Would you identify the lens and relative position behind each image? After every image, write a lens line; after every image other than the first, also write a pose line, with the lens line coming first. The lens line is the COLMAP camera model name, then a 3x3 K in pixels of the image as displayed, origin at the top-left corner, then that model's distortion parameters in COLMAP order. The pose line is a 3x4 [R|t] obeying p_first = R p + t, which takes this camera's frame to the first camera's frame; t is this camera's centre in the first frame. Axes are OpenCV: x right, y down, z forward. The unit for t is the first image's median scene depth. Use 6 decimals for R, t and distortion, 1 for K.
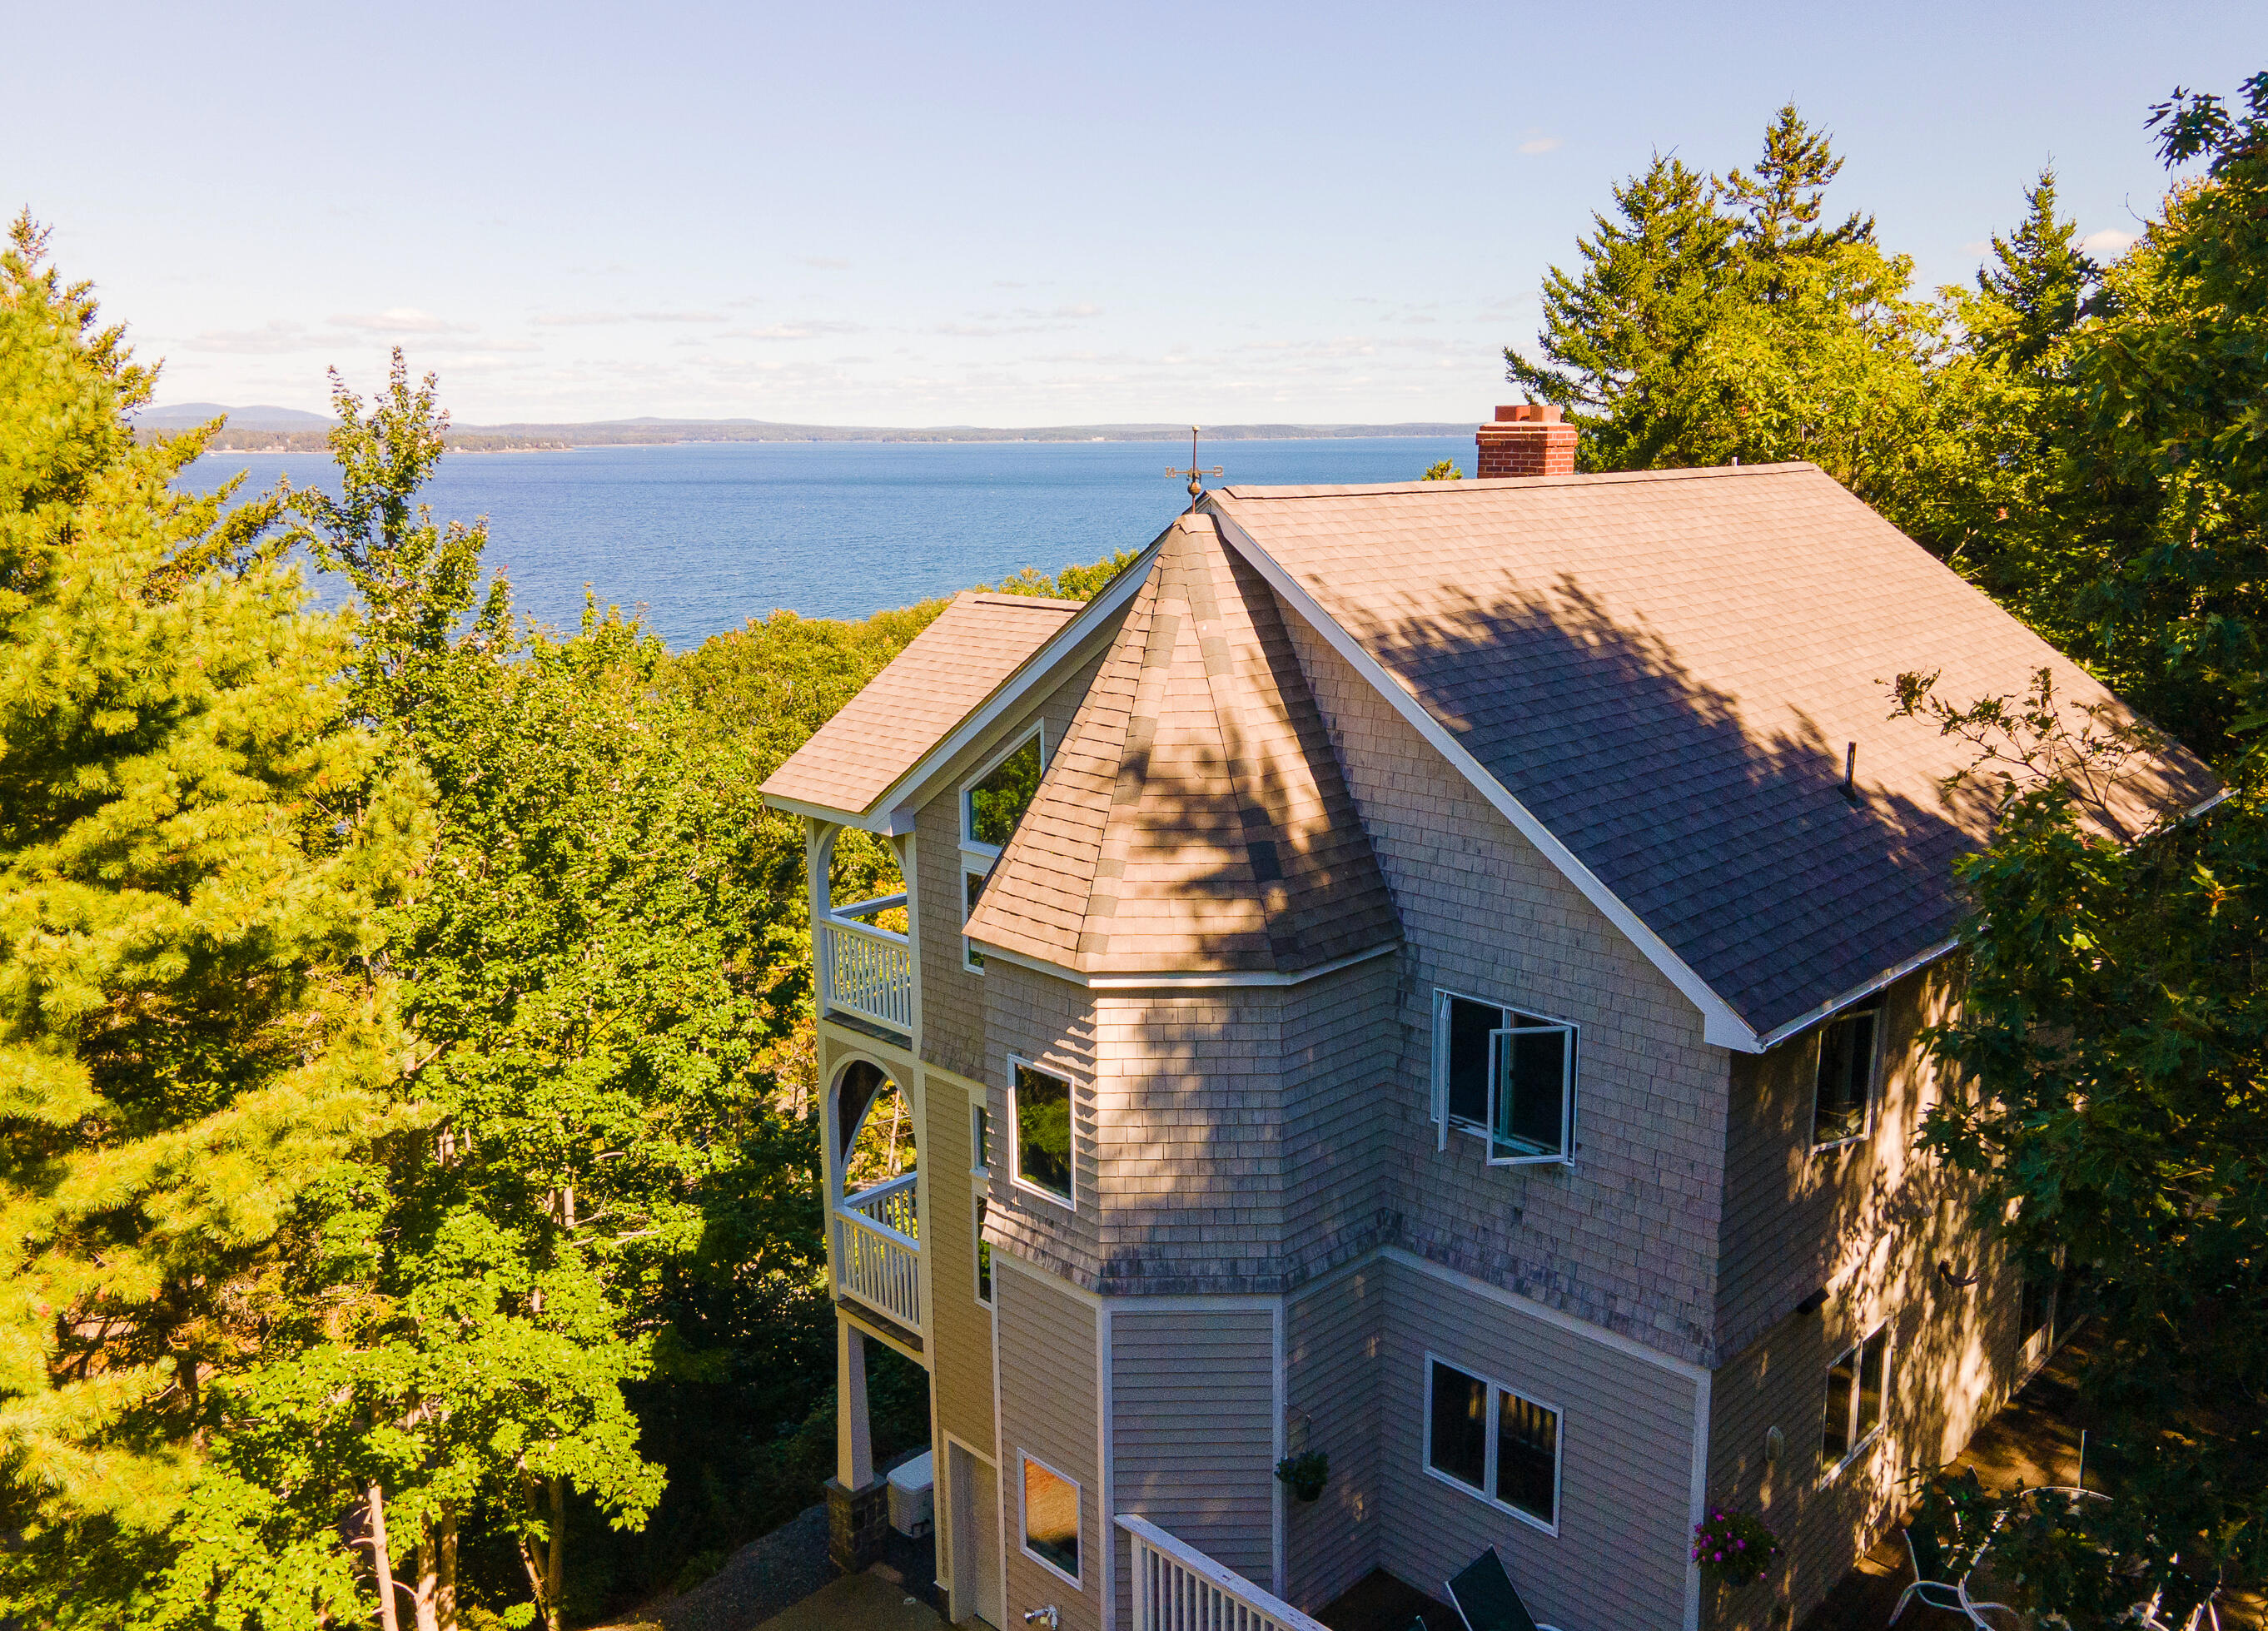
lens RADIAL K [[1861.0, 0, 1134.0], [0, 1861.0, 815.5], [0, 0, 1]] dist [0.008039, 0.002532]
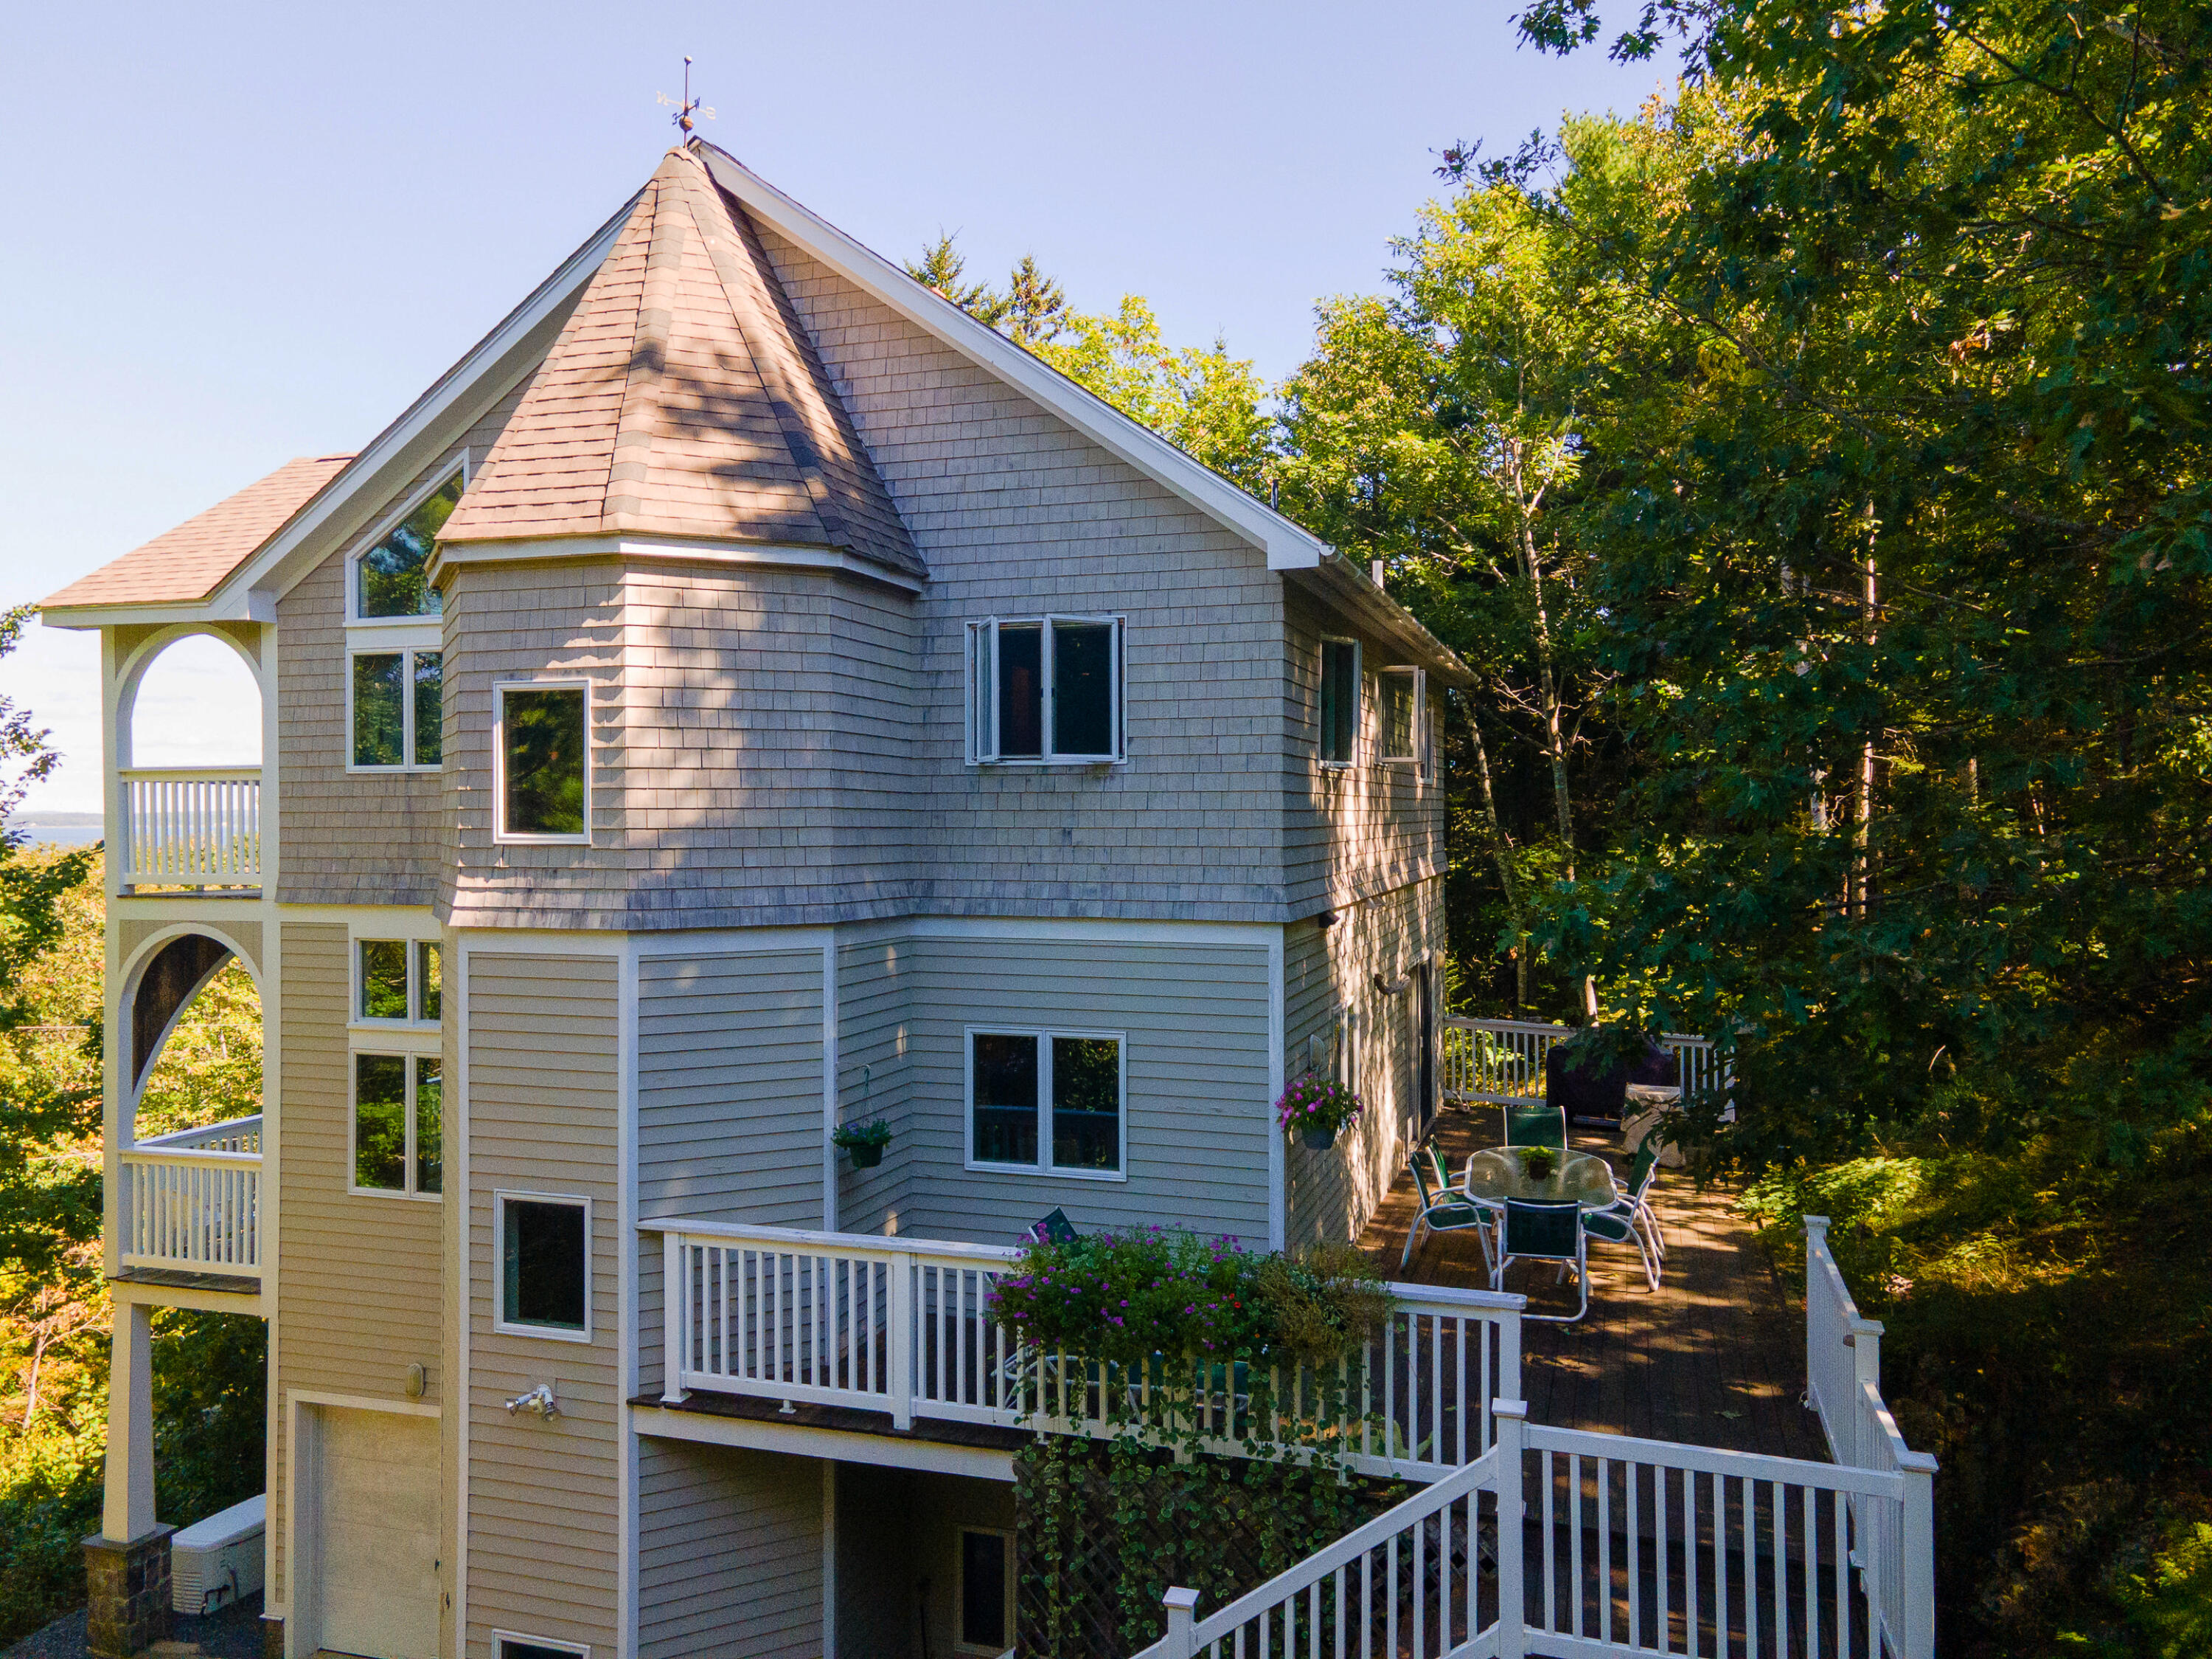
lens RADIAL K [[1699.9, 0, 1106.0], [0, 1699.9, 829.5], [0, 0, 1]] dist [0.077675, 0.006454]
pose [[0.898550, 0.003303, 0.438859, -0.164468], [0.086876, 0.978845, -0.185244, 0.373062], [-0.430187, 0.204577, 0.879254, 0.203256]]
